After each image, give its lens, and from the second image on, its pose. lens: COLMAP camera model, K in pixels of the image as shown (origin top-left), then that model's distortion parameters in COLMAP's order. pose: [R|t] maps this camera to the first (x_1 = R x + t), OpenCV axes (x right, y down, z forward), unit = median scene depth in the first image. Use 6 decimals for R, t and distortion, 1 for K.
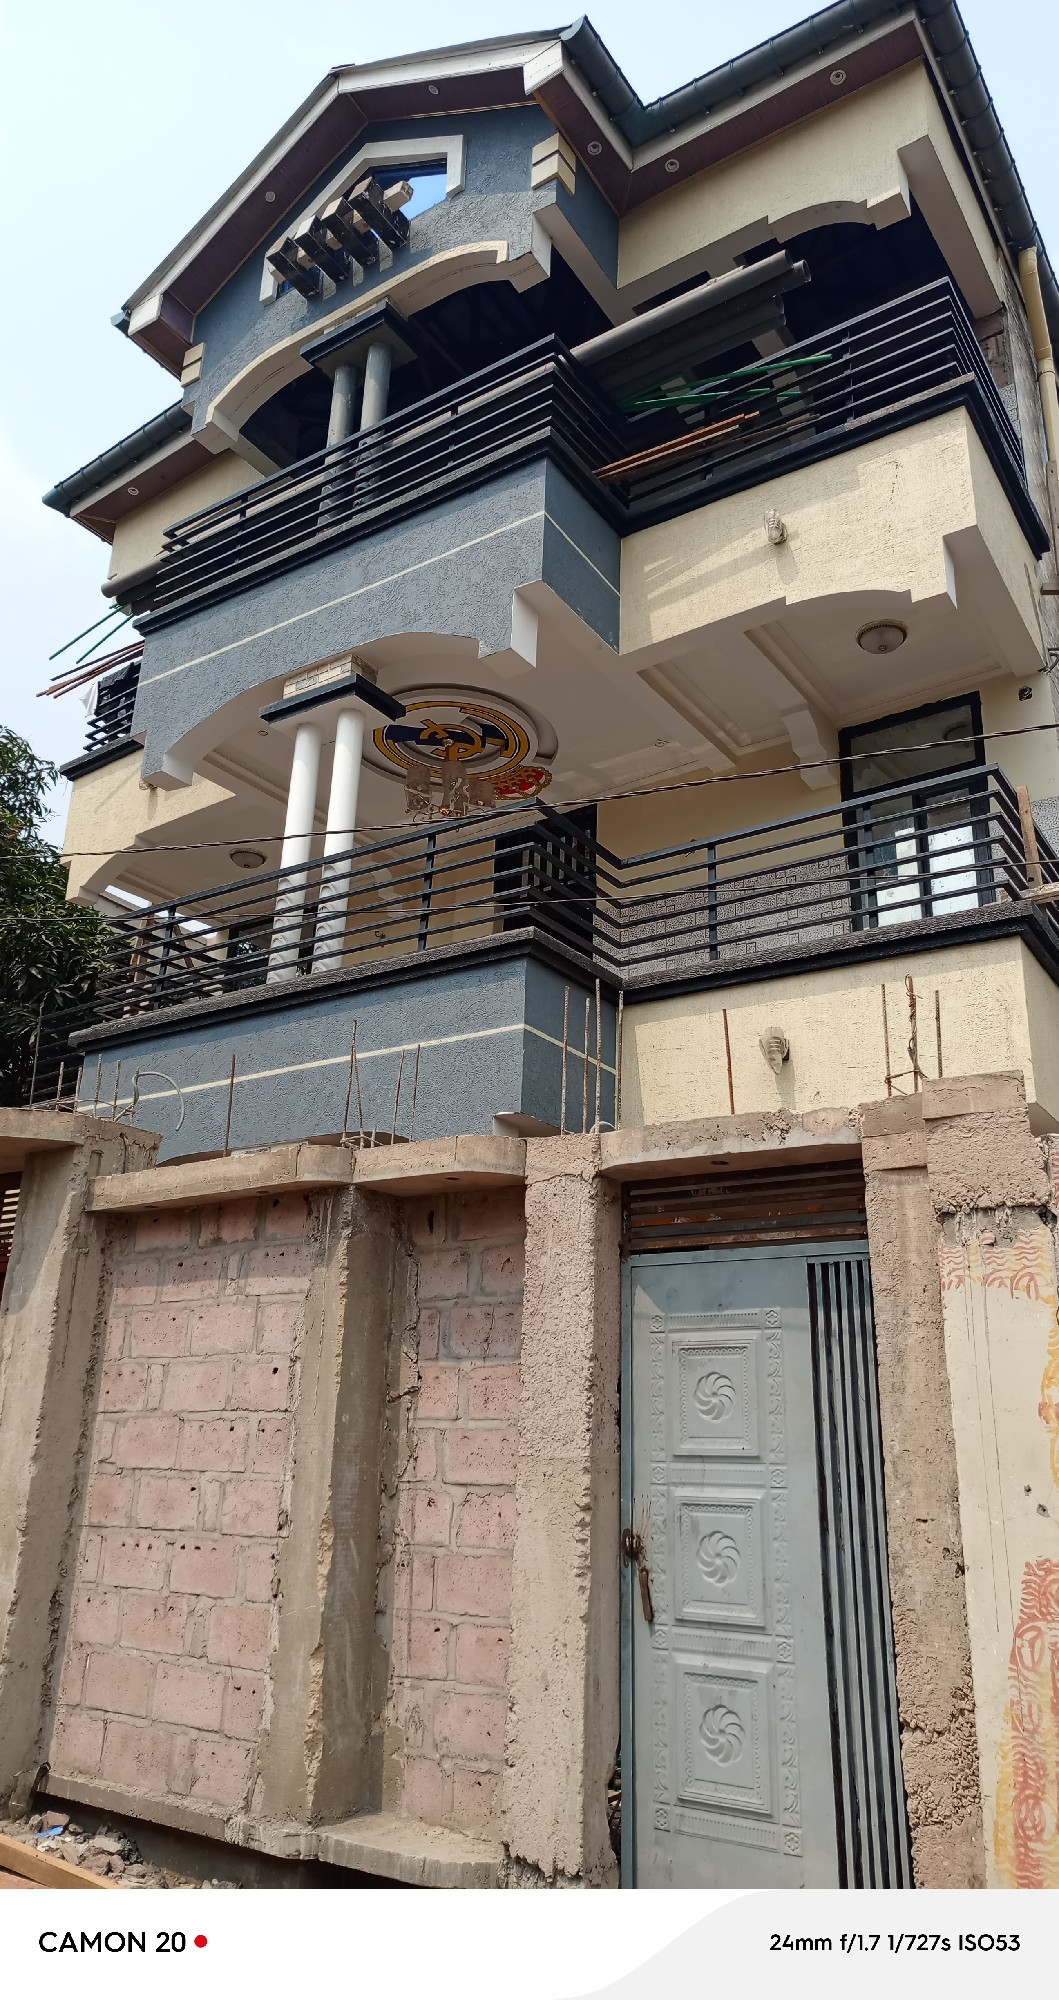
lens RADIAL K [[1332.4, 0, 534.0], [0, 1332.4, 1007.0], [0, 0, 1]] dist [0.014078, -0.010256]
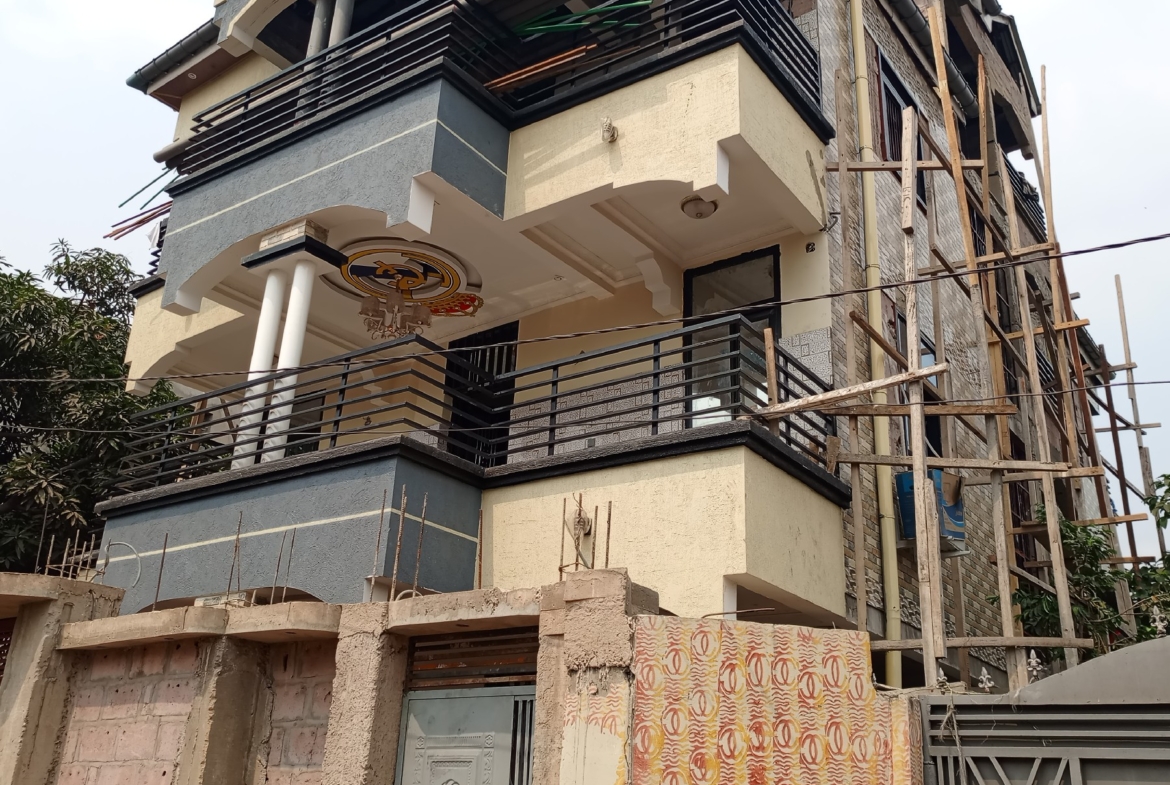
lens RADIAL K [[1103.1, 0, 587.6], [0, 1103.1, 390.1], [0, 0, 1]] dist [0.016059, 0.000000]
pose [[0.999698, -0.001746, -0.024518, 0.192936], [0.000602, 0.998915, -0.046569, -0.047641], [0.024572, 0.046540, 0.998614, -0.099612]]
